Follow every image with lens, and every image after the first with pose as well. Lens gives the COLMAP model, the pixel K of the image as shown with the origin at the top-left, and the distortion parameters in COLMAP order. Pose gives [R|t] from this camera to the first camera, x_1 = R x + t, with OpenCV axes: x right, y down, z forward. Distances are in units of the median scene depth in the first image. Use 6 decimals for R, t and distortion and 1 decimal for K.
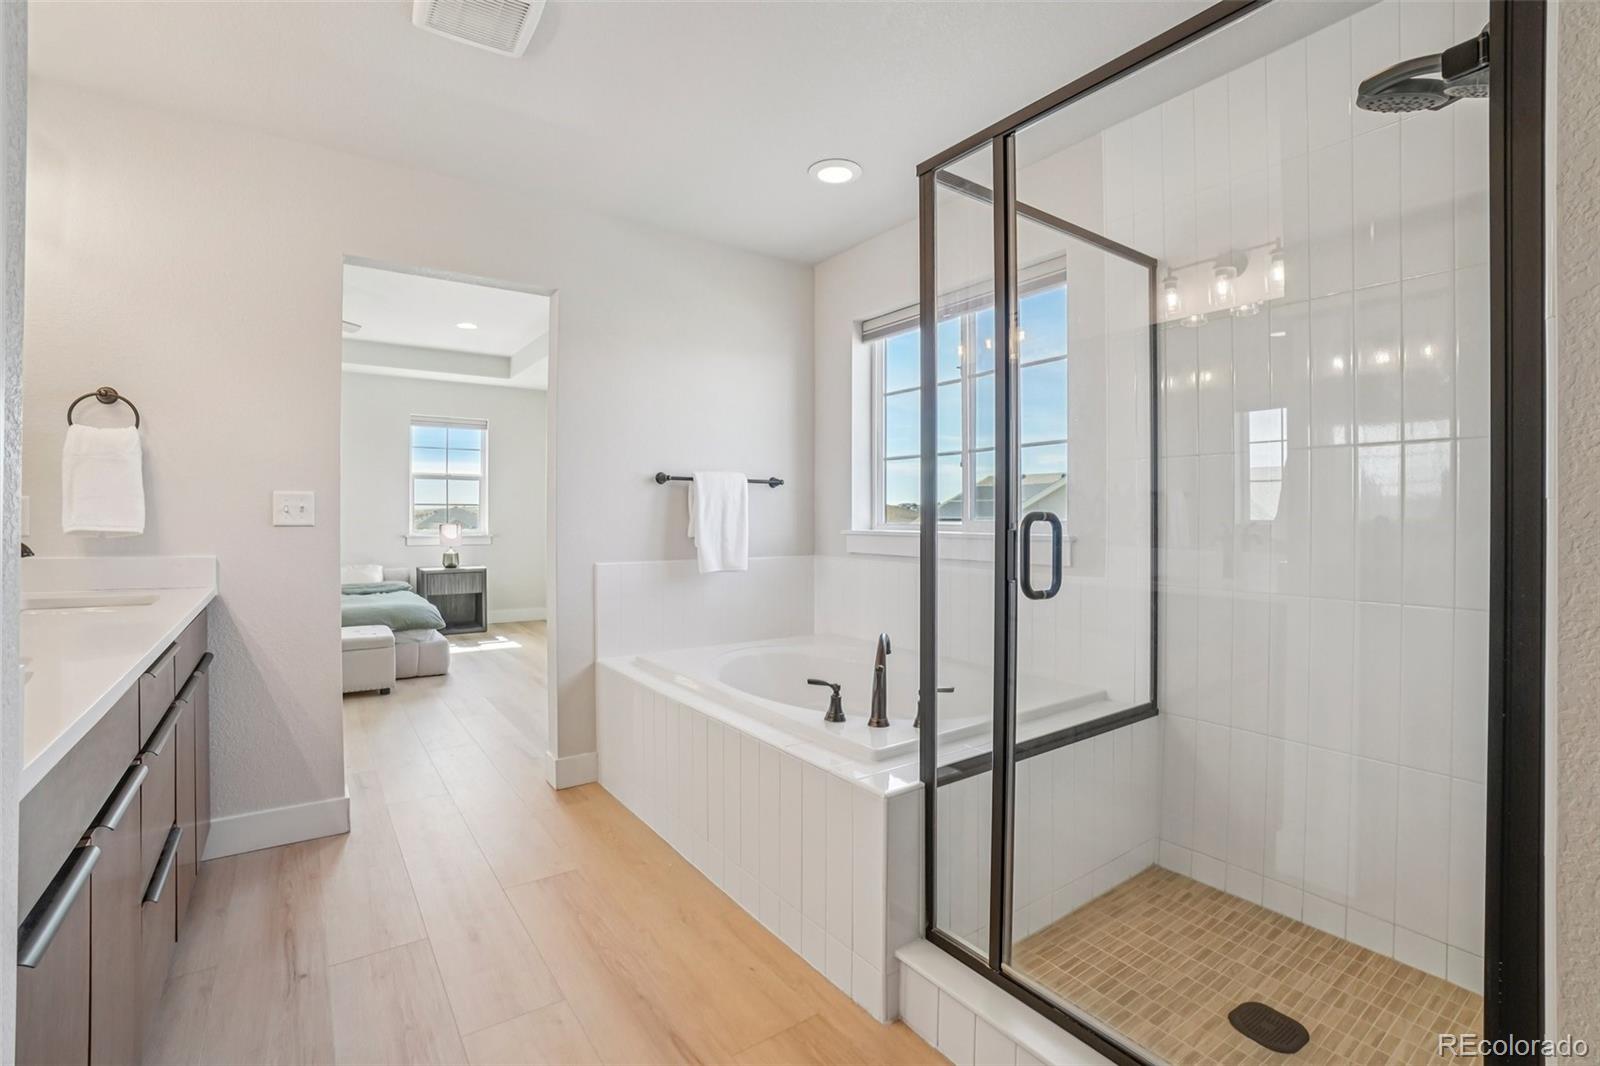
lens RADIAL K [[718.2, 0, 800.6], [0, 718.2, 517.6], [0, 0, 1]] dist [-0.059274, 0.018284]
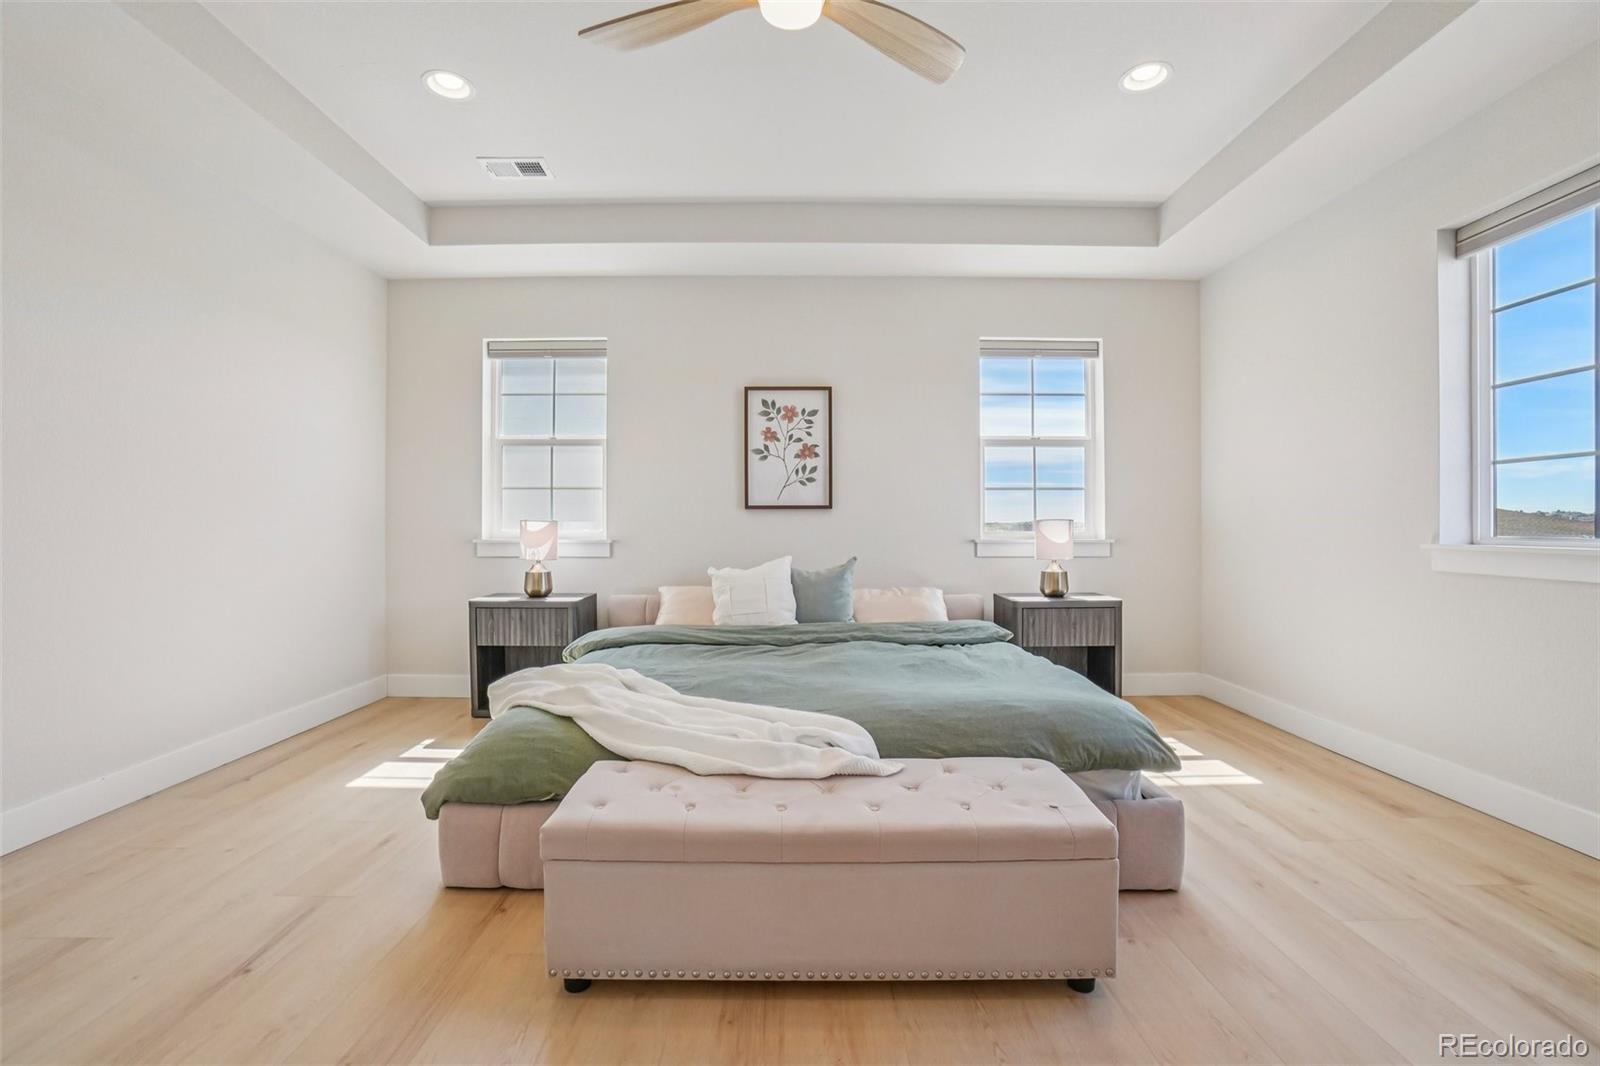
lens RADIAL K [[718.2, 0, 800.6], [0, 718.2, 517.6], [0, 0, 1]] dist [-0.059274, 0.018284]
pose [[0.814382, -0.015512, -0.580122, -0.395807], [0.003529, 0.999757, -0.021778, 0.023300], [0.580319, 0.015688, 0.814238, 0.508942]]
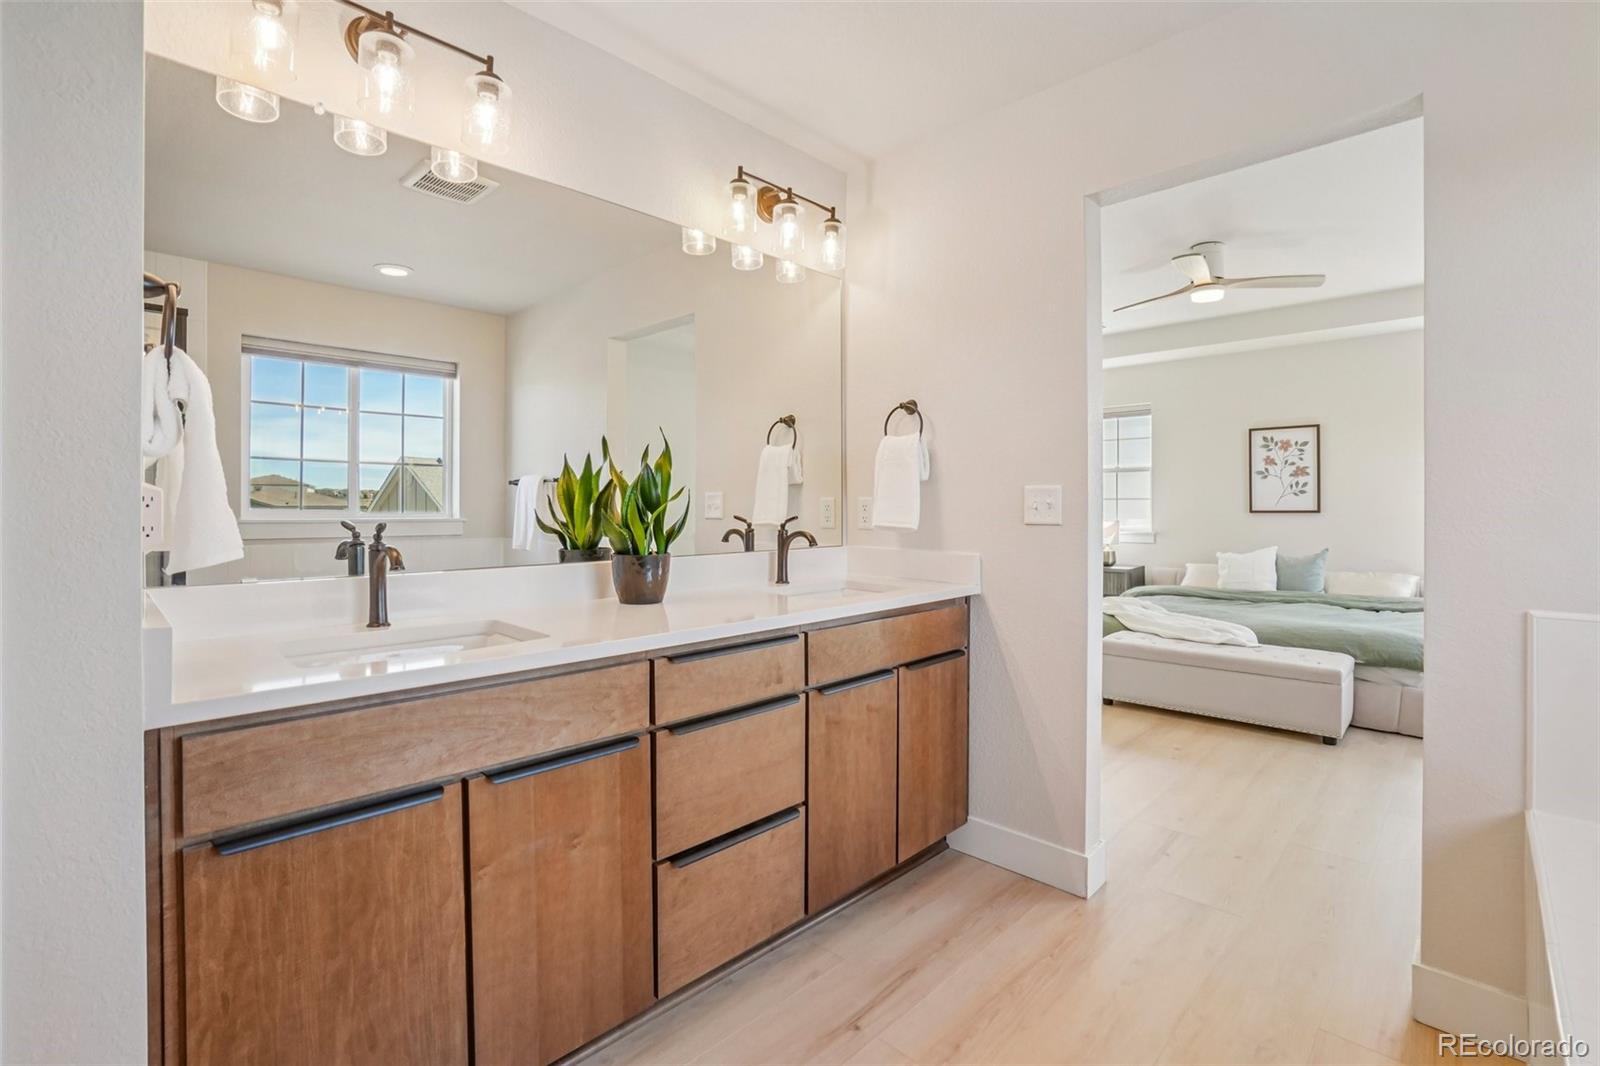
lens RADIAL K [[718.2, 0, 800.6], [0, 718.2, 517.6], [0, 0, 1]] dist [-0.059274, 0.018284]
pose [[0.167501, 0.005112, -0.985859, 0.048892], [0.001244, 0.999985, 0.005397, -0.000997], [0.985871, -0.002130, 0.167492, 0.241047]]
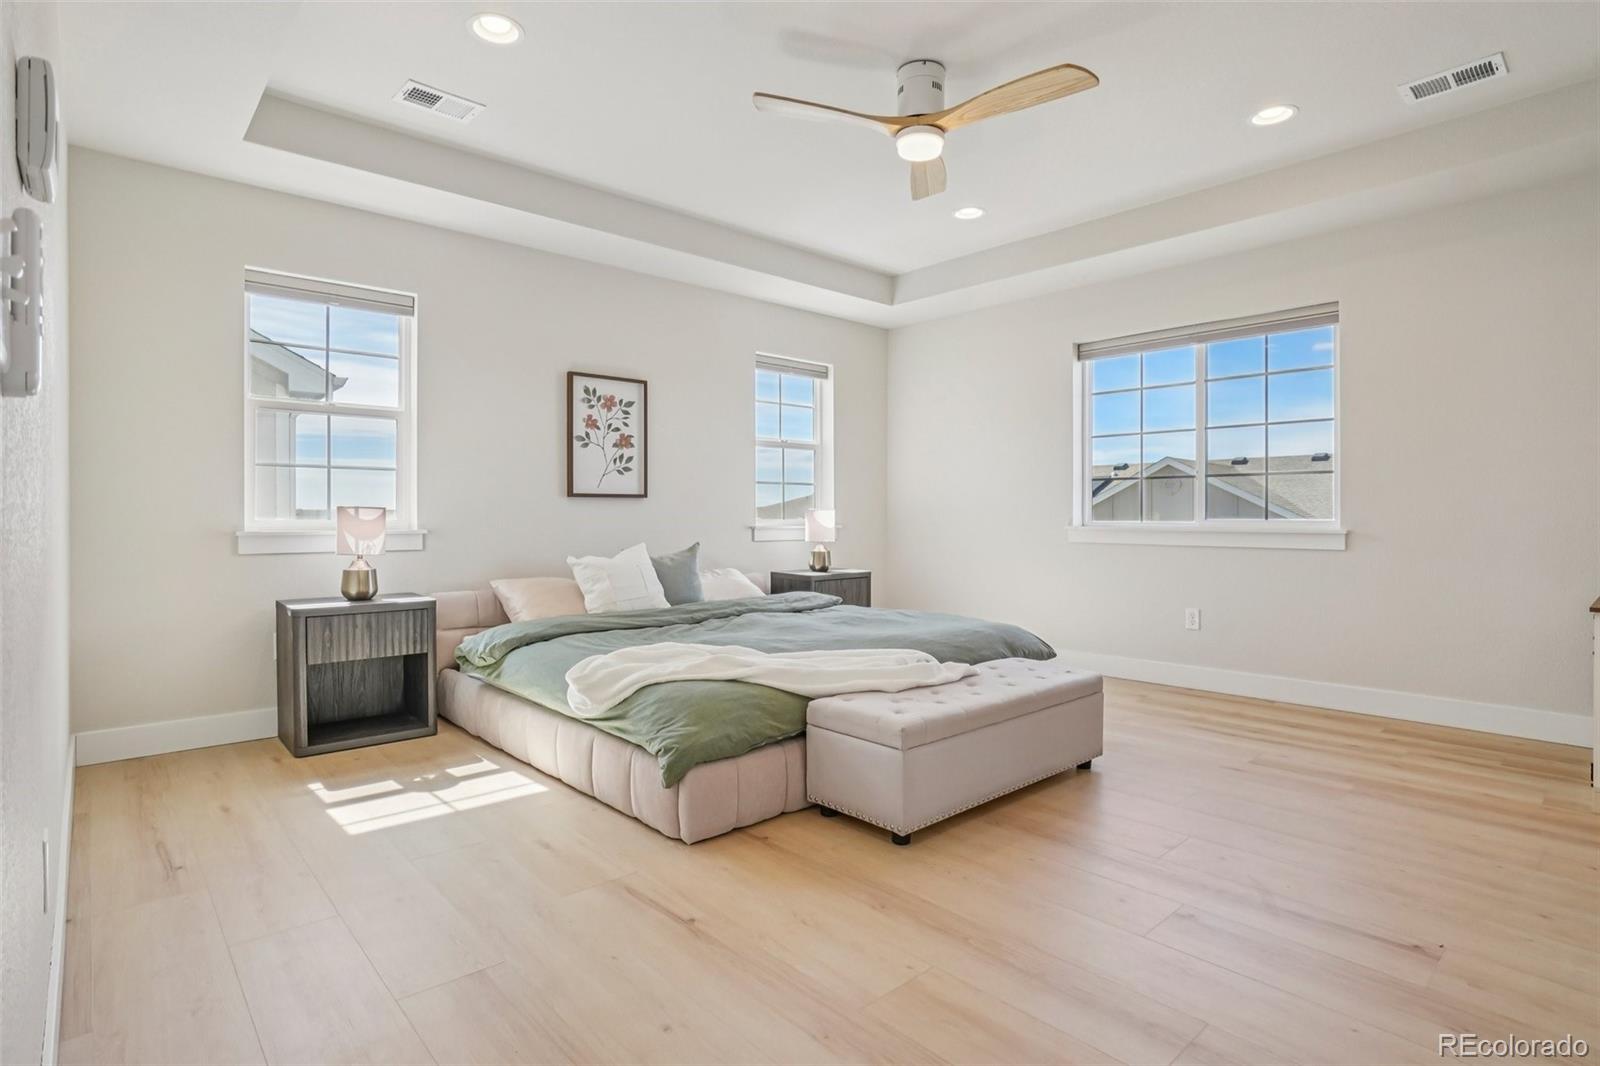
lens RADIAL K [[811.0, 0, 797.9], [0, 811.0, 503.3], [0, 0, 1]] dist [-0.034018, 0.000114]
pose [[0.993423, -0.004822, 0.114403, -0.730444], [0.006851, 0.999826, -0.017351, 0.020566], [-0.114299, 0.018020, 0.993283, 0.248417]]
